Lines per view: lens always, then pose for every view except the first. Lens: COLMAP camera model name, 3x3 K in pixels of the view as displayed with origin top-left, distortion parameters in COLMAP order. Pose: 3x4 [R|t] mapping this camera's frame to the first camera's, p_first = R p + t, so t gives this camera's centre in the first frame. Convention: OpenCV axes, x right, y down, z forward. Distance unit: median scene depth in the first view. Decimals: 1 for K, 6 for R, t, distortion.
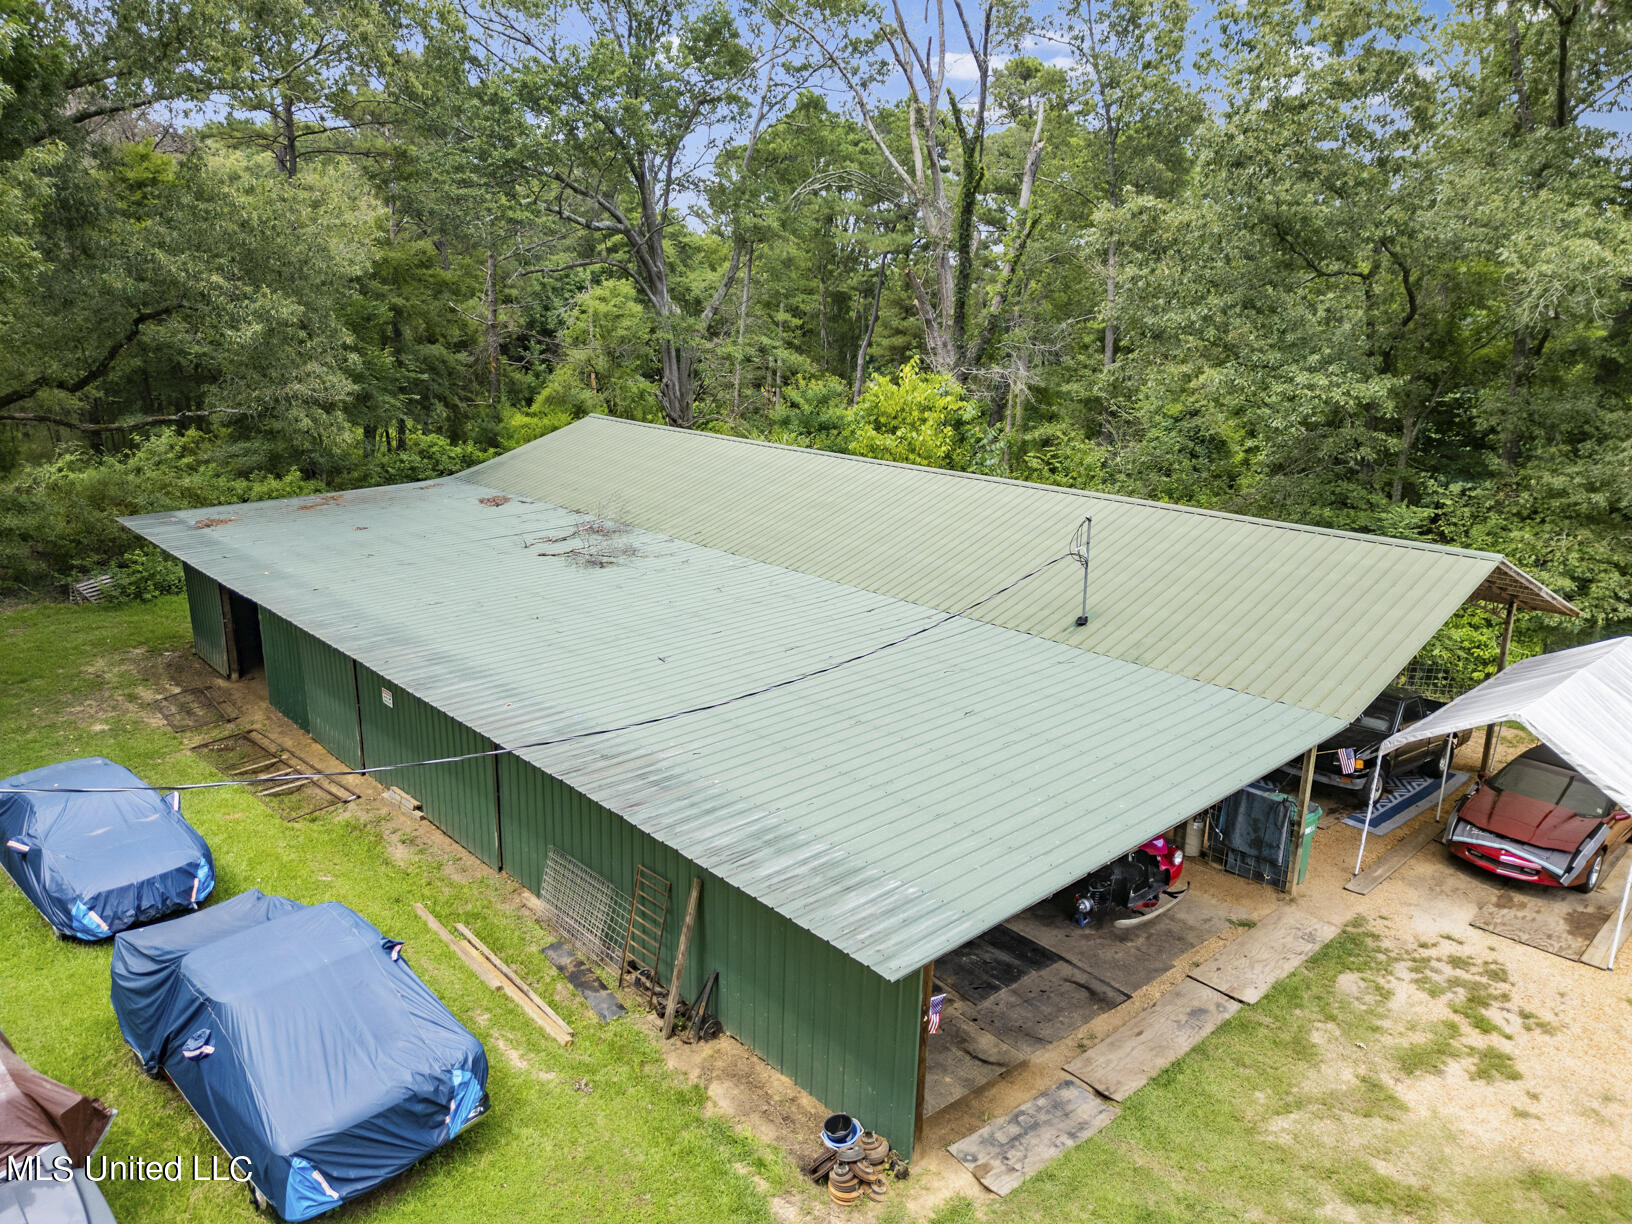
lens RADIAL K [[1145.1, 0, 809.2], [0, 1145.1, 608.6], [0, 0, 1]] dist [0.065263, -0.064767]
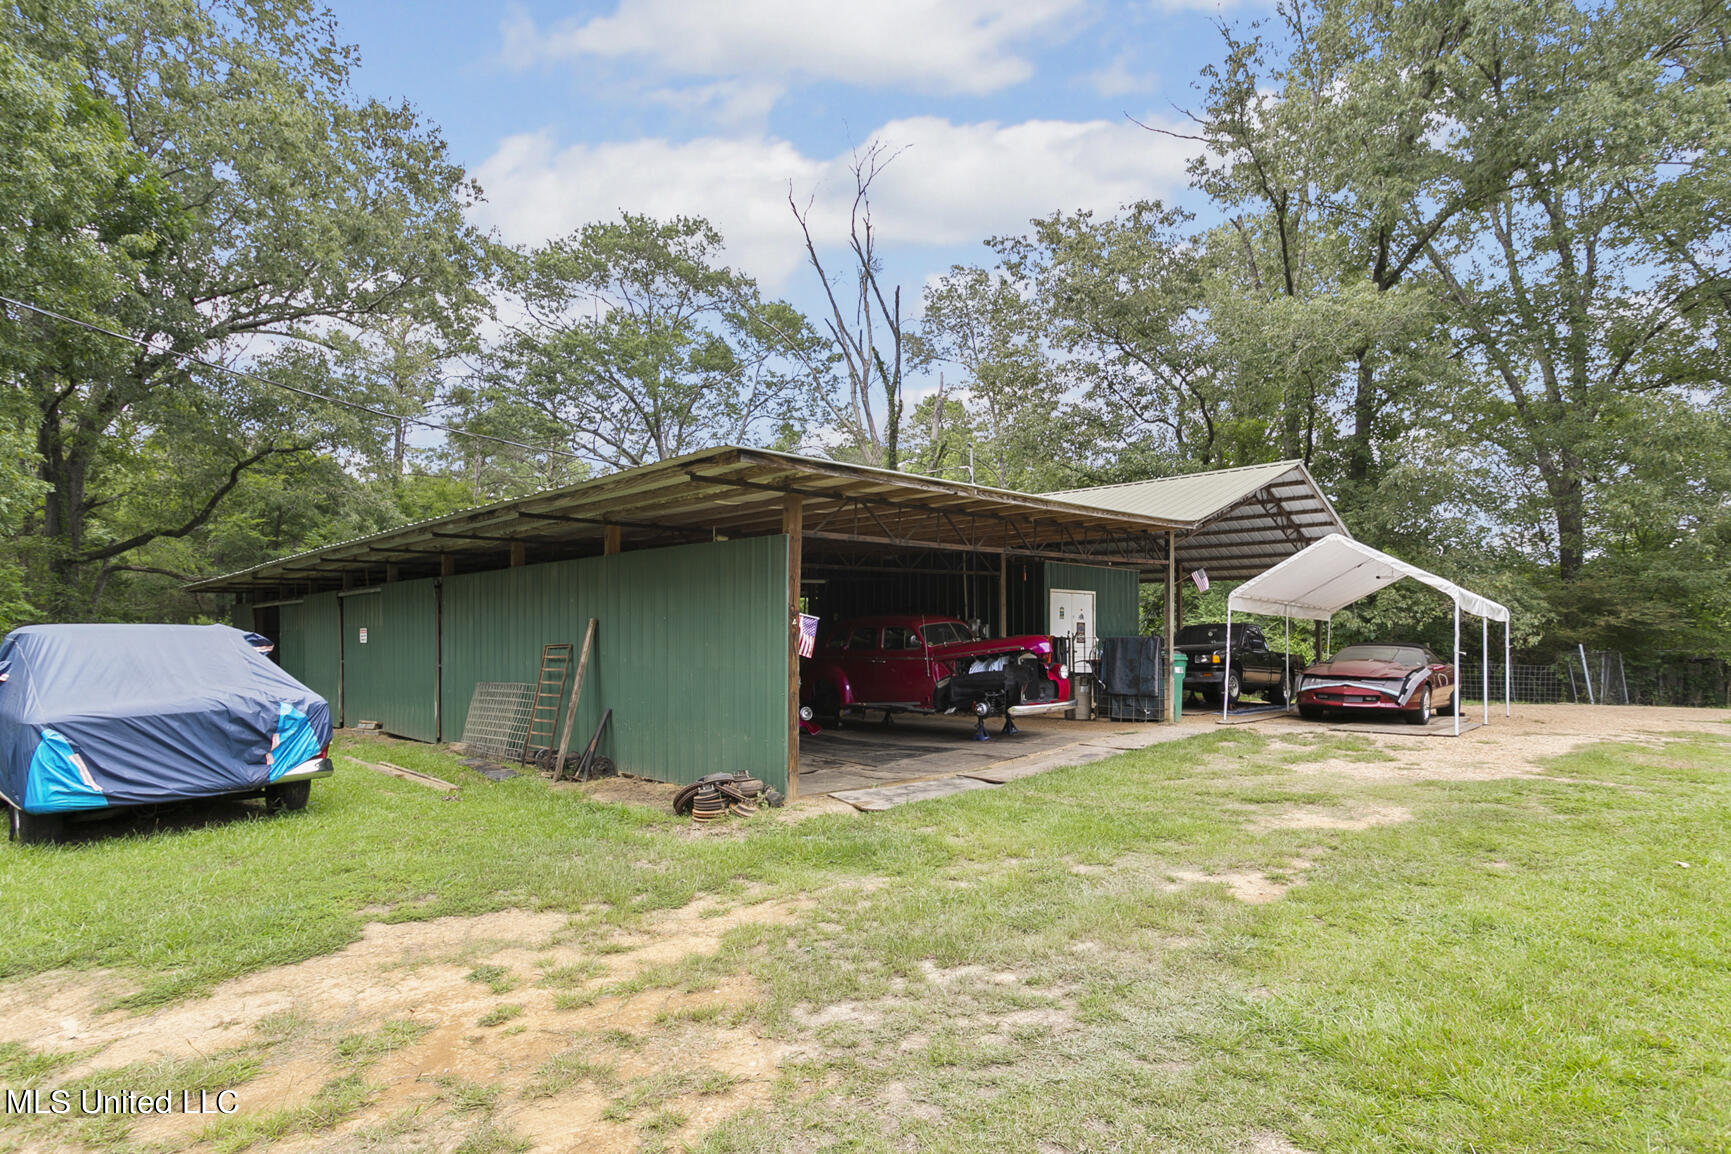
lens RADIAL K [[842.8, 0, 869.0], [0, 842.8, 686.0], [0, 0, 1]] dist [0.004232, 0.000154]
pose [[0.997734, -0.023281, 0.063127, 0.080647], [0.038584, 0.966604, -0.253352, 0.406106], [-0.055121, 0.255214, 0.965312, 0.231950]]
